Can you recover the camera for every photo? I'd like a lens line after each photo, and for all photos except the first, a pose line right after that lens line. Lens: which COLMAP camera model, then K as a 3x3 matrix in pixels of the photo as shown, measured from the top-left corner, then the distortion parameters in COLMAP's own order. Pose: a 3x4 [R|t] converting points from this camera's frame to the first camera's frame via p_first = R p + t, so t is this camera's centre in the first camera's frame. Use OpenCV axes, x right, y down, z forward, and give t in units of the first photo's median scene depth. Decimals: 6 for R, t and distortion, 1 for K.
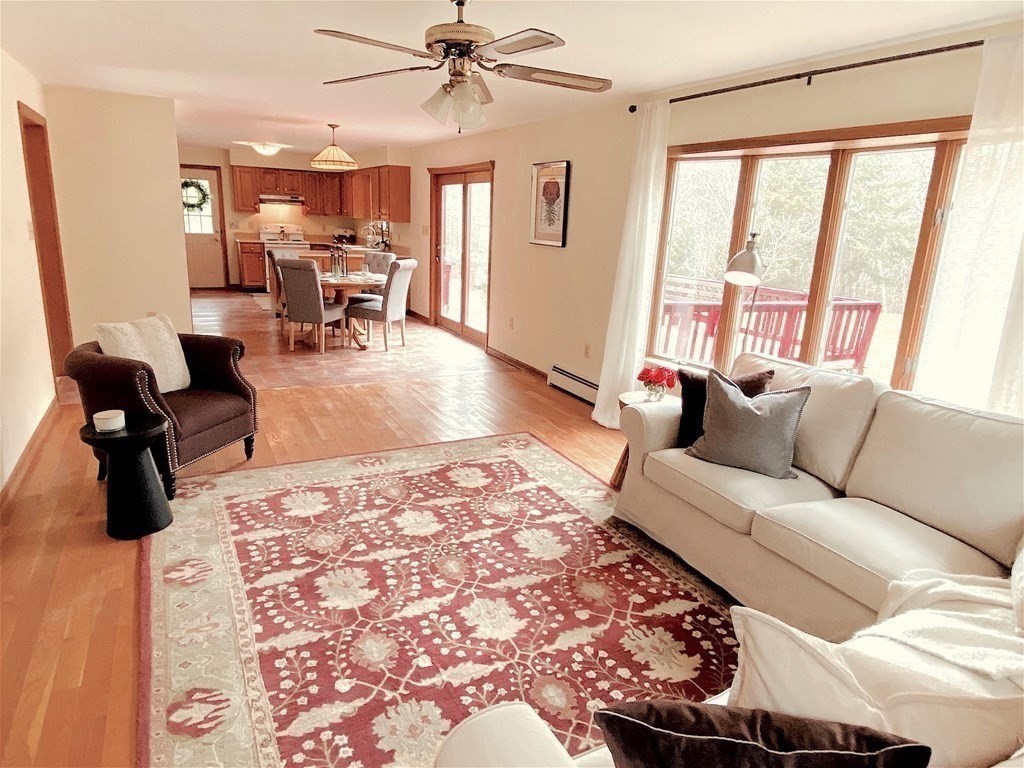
lens RADIAL K [[653.7, 0, 515.1], [0, 653.7, 389.2], [0, 0, 1]] dist [0.021453, -0.014958]
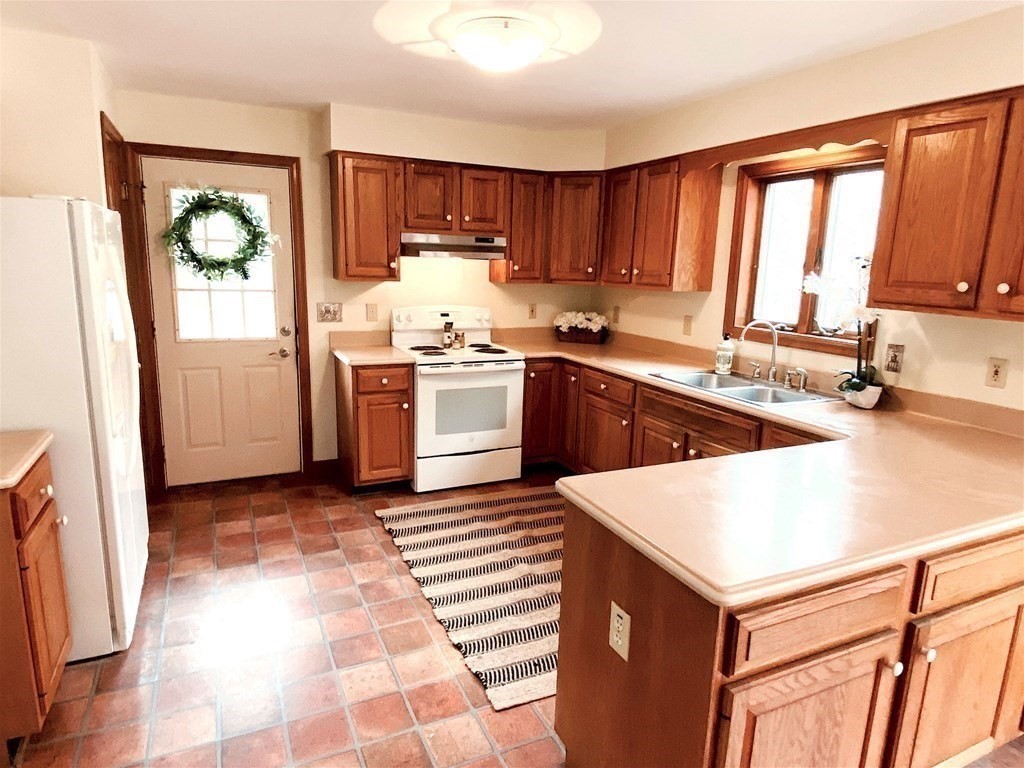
lens RADIAL K [[621.9, 0, 517.8], [0, 621.9, 383.4], [0, 0, 1]] dist [0.031688, -0.027963]
pose [[0.999425, -0.009537, -0.032547, -0.316942], [0.007252, 0.997549, -0.069597, -0.188638], [0.033131, 0.069321, 0.997044, 0.665451]]
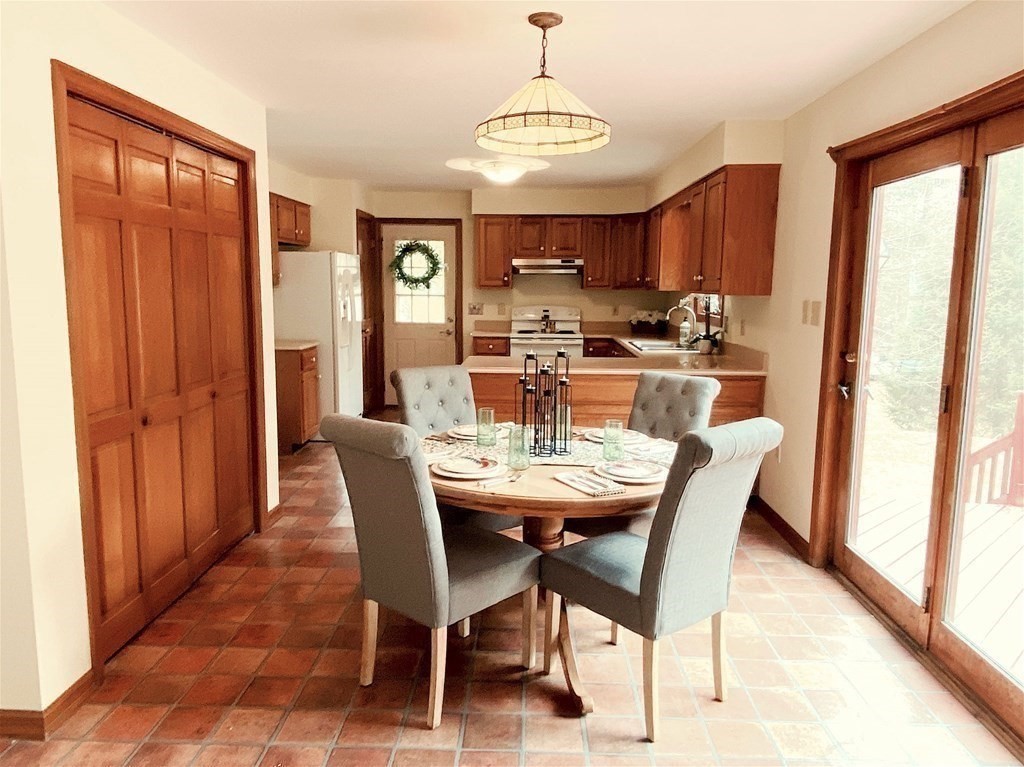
lens RADIAL K [[714.8, 0, 508.8], [0, 714.8, 377.7], [0, 0, 1]] dist [0.075953, 0.002007]
pose [[0.873659, 0.027316, -0.485772, -0.067692], [-0.096211, 0.988407, -0.117456, -0.110793], [0.476931, 0.149353, 0.866158, 0.445543]]
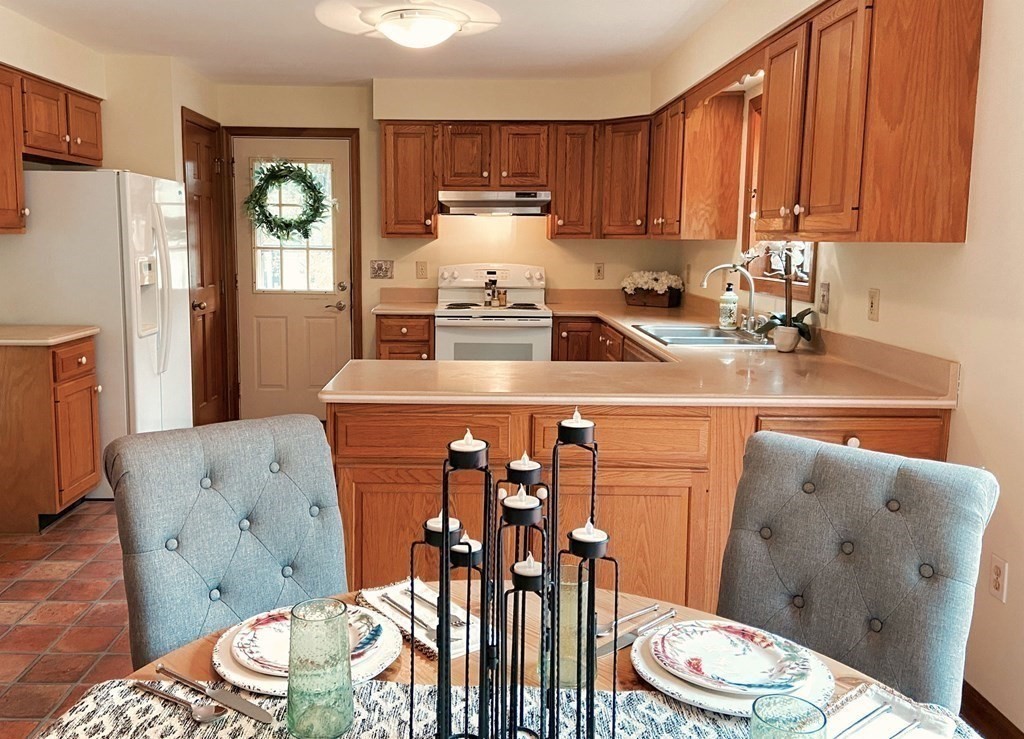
lens RADIAL K [[852.8, 0, 461.3], [0, 852.8, 336.2], [0, 0, 1]] dist [0.091542, -0.091326]
pose [[0.884190, 0.016208, -0.466847, -0.144281], [-0.089763, 0.986668, -0.135751, -0.147518], [0.458422, 0.161935, 0.873857, 0.589951]]
